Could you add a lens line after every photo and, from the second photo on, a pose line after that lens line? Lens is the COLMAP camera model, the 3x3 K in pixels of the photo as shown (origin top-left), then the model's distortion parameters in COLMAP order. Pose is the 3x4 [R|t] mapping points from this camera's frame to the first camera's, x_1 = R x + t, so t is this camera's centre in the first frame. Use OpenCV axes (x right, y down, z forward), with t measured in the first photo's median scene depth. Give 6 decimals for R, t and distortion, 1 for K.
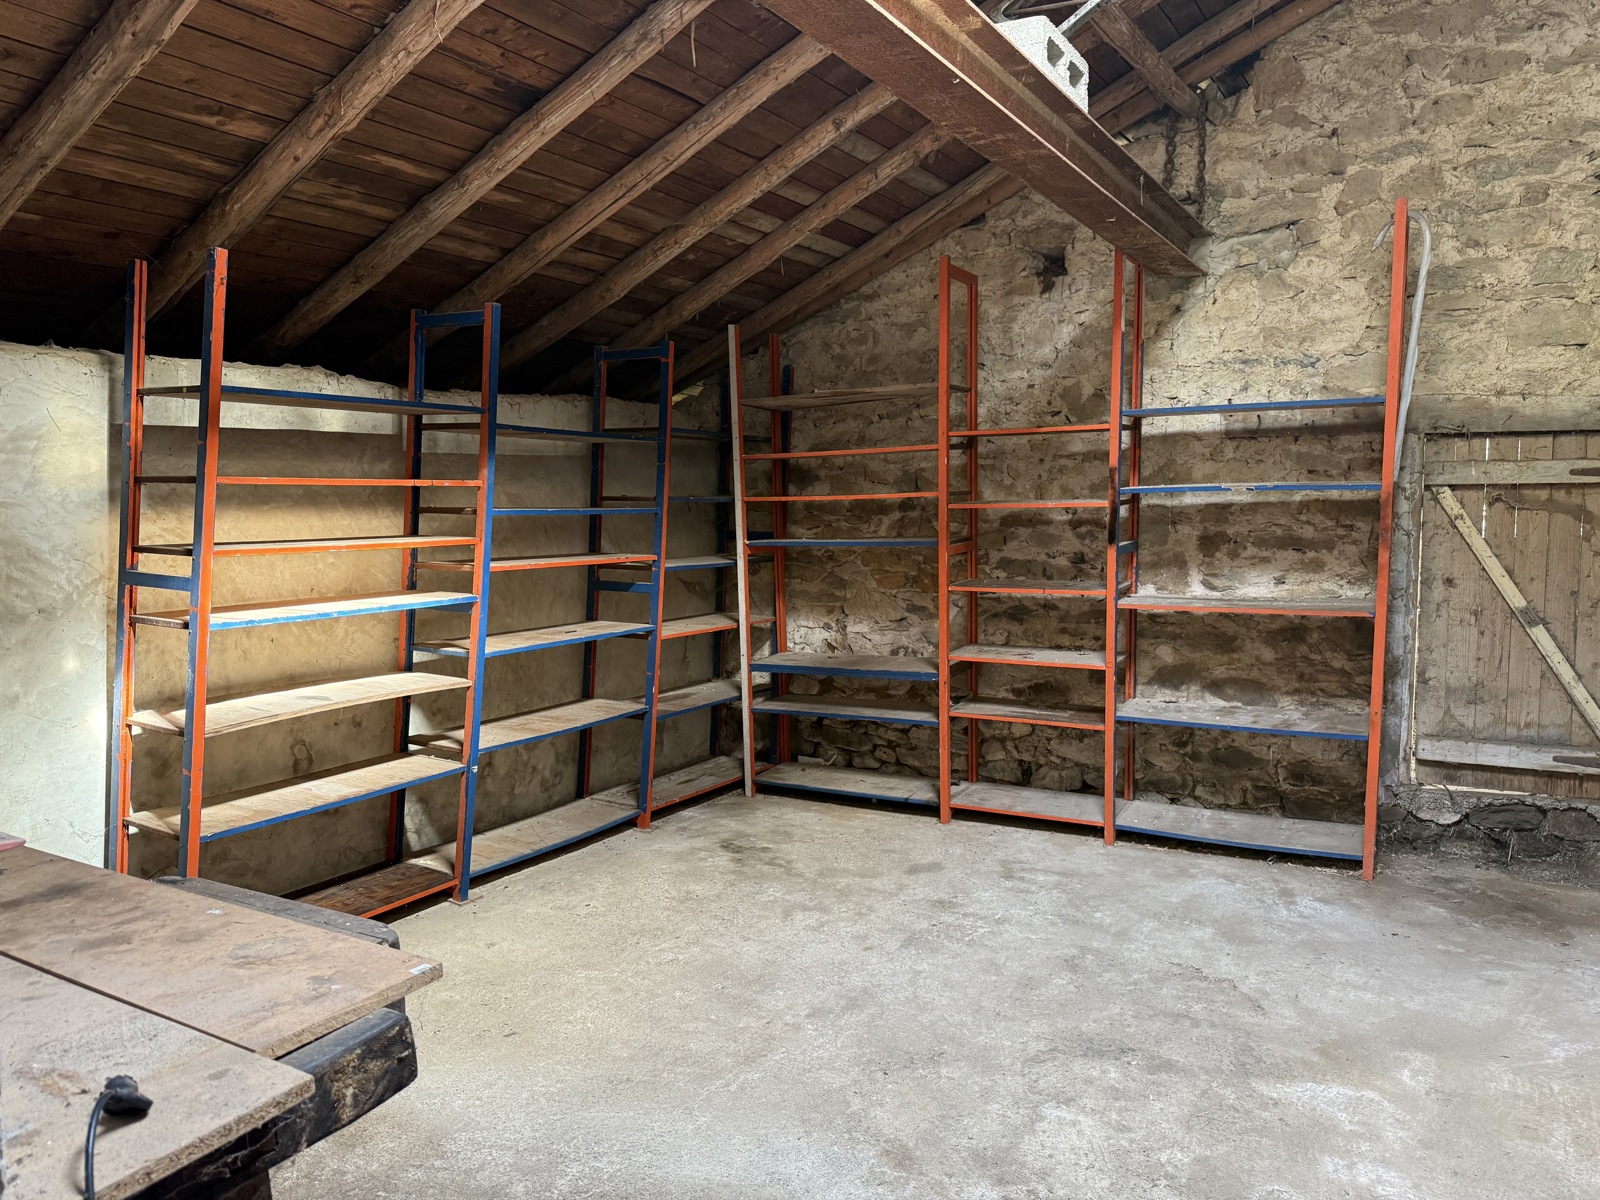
lens RADIAL K [[1129.3, 0, 800.3], [0, 1129.3, 595.6], [0, 0, 1]] dist [0.021193, -0.010548]
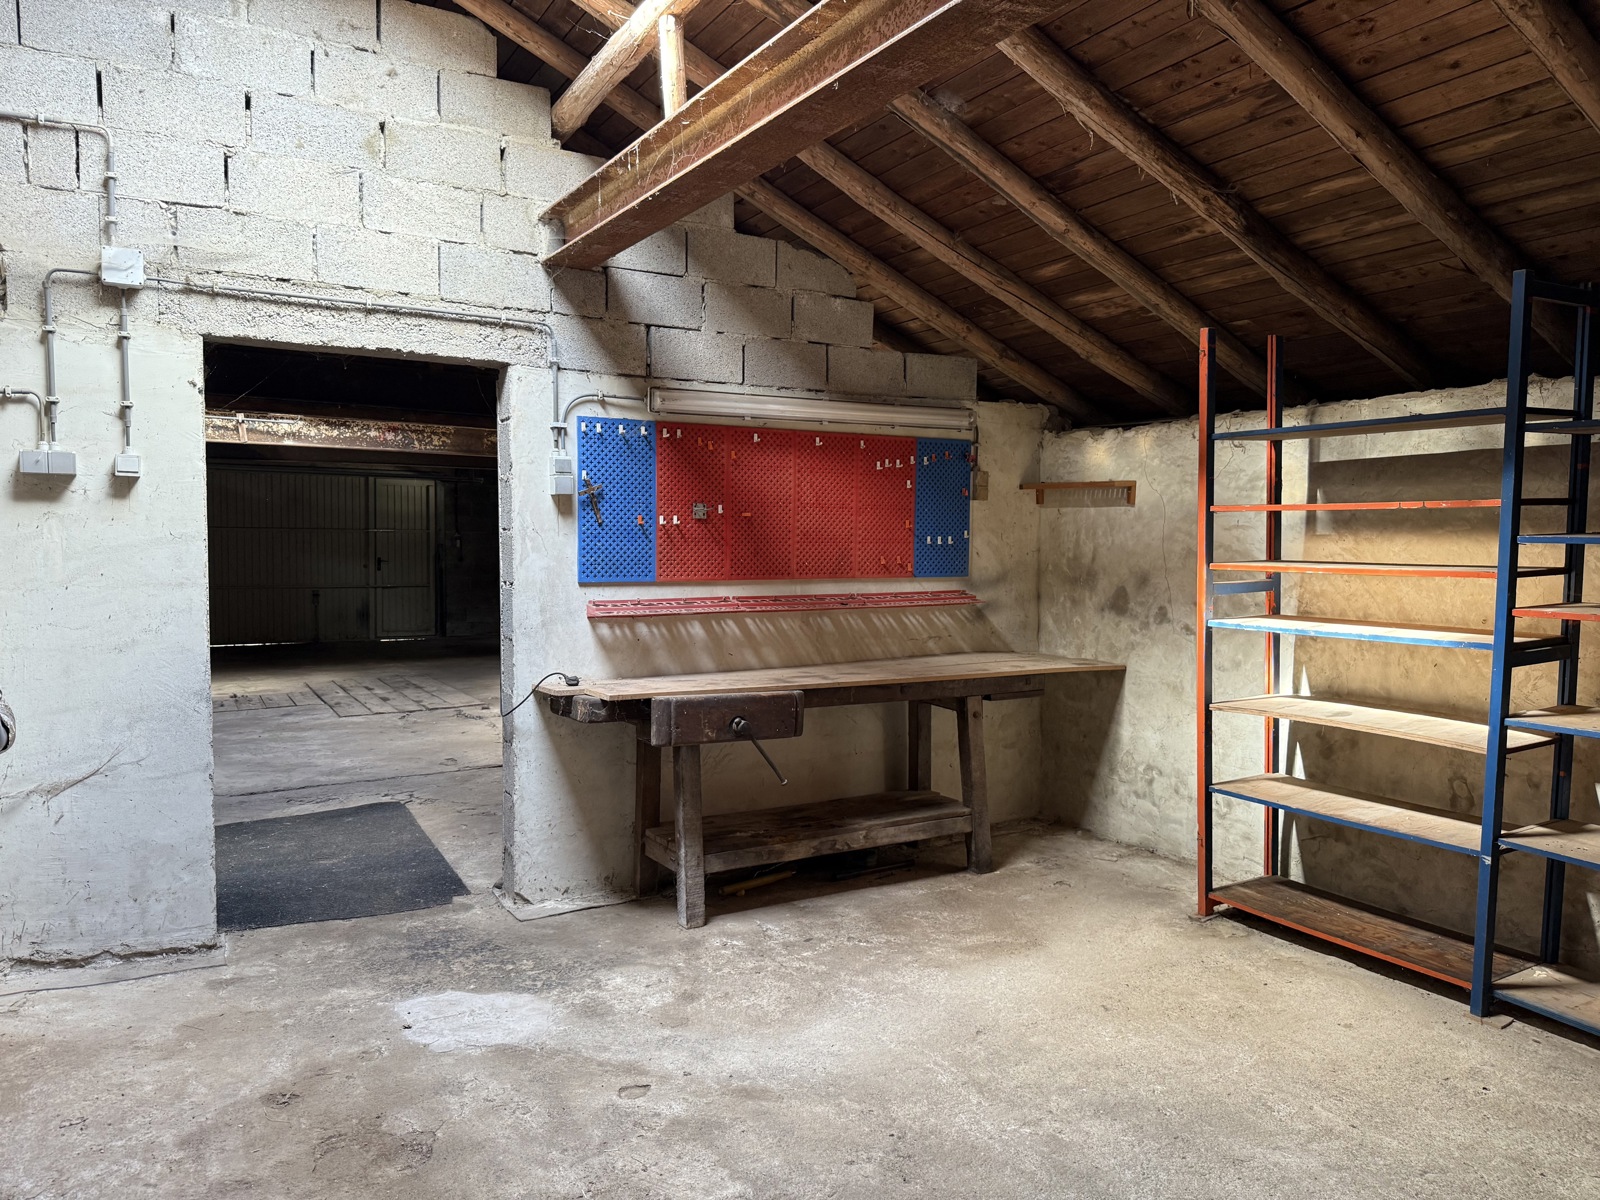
lens RADIAL K [[1129.3, 0, 795.3], [0, 1129.3, 601.0], [0, 0, 1]] dist [0.021193, -0.010548]
pose [[-0.478962, 0.063986, -0.875501, 0.712230], [-0.071071, 0.991239, 0.111326, -0.092629], [0.874954, 0.115544, -0.470218, 1.033640]]
